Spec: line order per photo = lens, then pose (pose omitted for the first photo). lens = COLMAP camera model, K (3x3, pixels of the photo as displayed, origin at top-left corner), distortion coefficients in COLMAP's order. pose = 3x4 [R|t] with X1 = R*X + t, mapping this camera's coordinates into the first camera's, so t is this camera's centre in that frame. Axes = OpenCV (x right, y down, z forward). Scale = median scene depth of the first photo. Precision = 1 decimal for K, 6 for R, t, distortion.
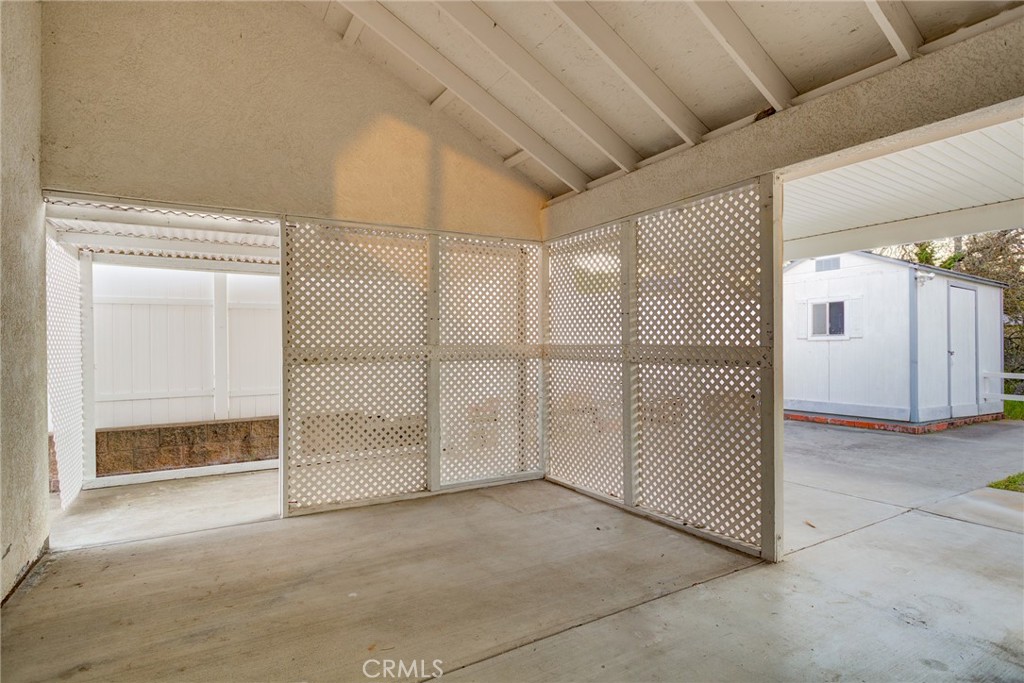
lens RADIAL K [[504.0, 0, 512.0], [0, 504.0, 341.2], [0, 0, 1]] dist [-0.011272, 0.003702]
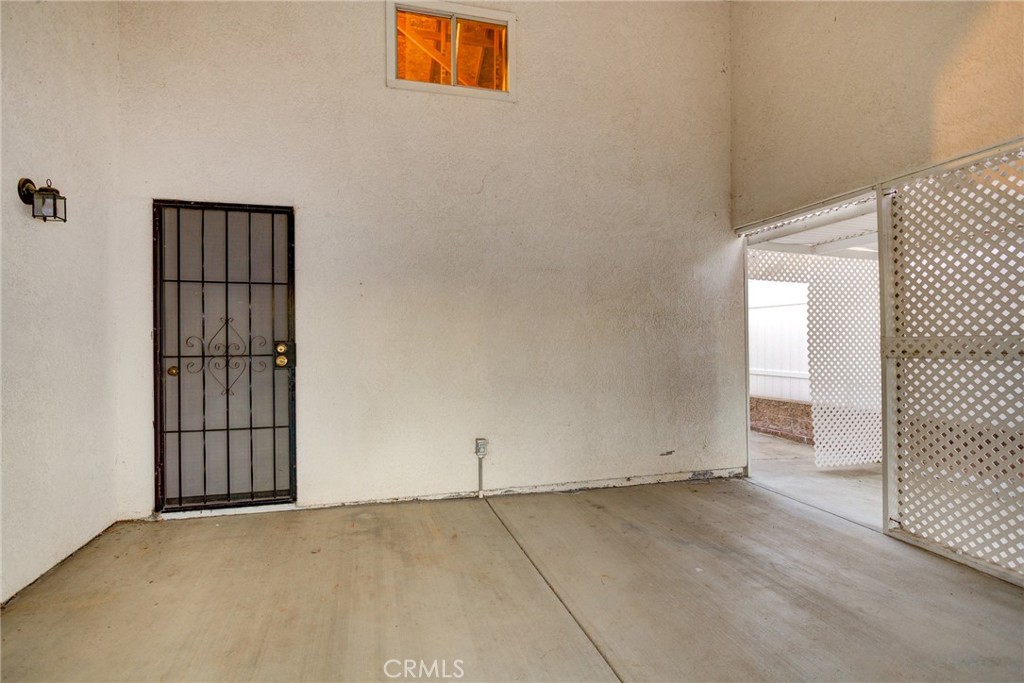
lens RADIAL K [[504.0, 0, 513.3], [0, 504.0, 337.6], [0, 0, 1]] dist [-0.011272, 0.003702]
pose [[-0.248187, -0.000920, -0.968712, 0.646833], [0.009717, 0.999947, -0.003439, 0.012521], [0.968663, -0.010266, -0.248165, 0.714305]]
